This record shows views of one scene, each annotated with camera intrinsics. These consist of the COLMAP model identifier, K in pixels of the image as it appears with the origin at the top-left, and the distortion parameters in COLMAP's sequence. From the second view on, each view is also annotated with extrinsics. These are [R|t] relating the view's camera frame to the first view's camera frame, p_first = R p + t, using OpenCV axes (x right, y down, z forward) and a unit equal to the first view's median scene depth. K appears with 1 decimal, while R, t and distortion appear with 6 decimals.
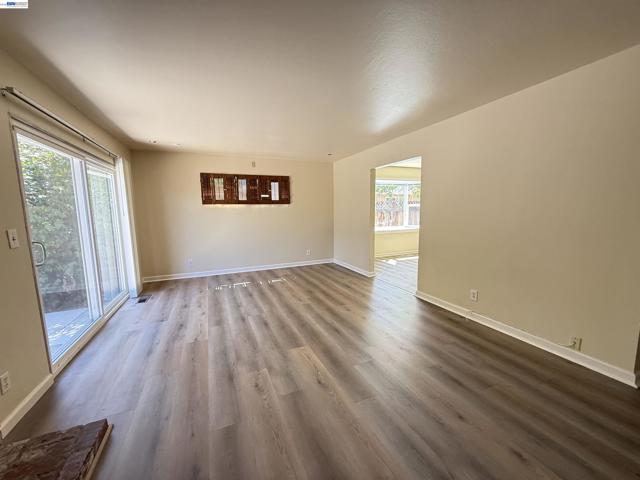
lens RADIAL K [[254.5, 0, 316.8], [0, 254.5, 243.6], [0, 0, 1]] dist [-0.000409, -0.000027]
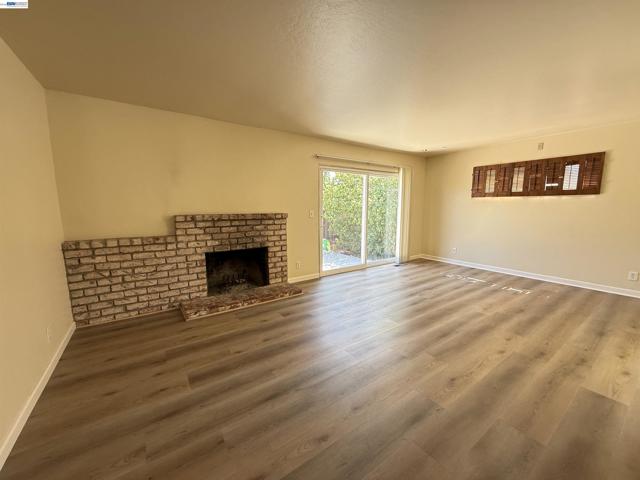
lens RADIAL K [[254.5, 0, 318.7], [0, 254.5, 241.1], [0, 0, 1]] dist [-0.000409, -0.000027]
pose [[0.204759, 0.150141, -0.967229, 0.544371], [-0.128553, 0.983731, 0.125489, -0.034502], [0.970334, 0.098646, 0.220729, 0.214928]]
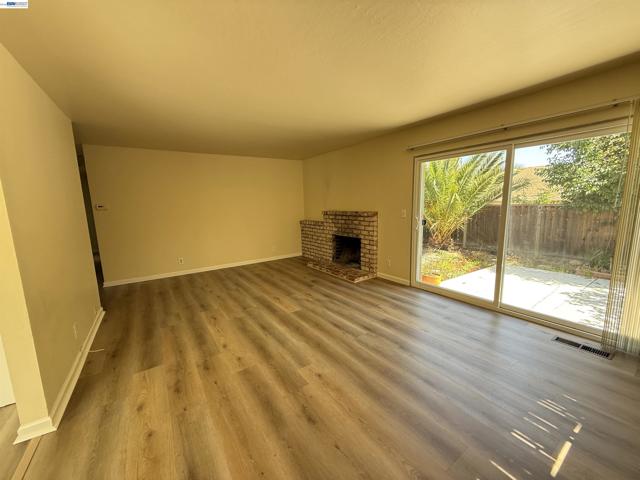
lens RADIAL K [[254.5, 0, 319.3], [0, 254.5, 240.4], [0, 0, 1]] dist [-0.000409, -0.000027]
pose [[-0.980594, 0.070291, -0.183014, 0.012626], [0.017672, 0.961407, 0.274563, -0.181298], [0.195250, 0.266001, -0.943992, 1.271217]]
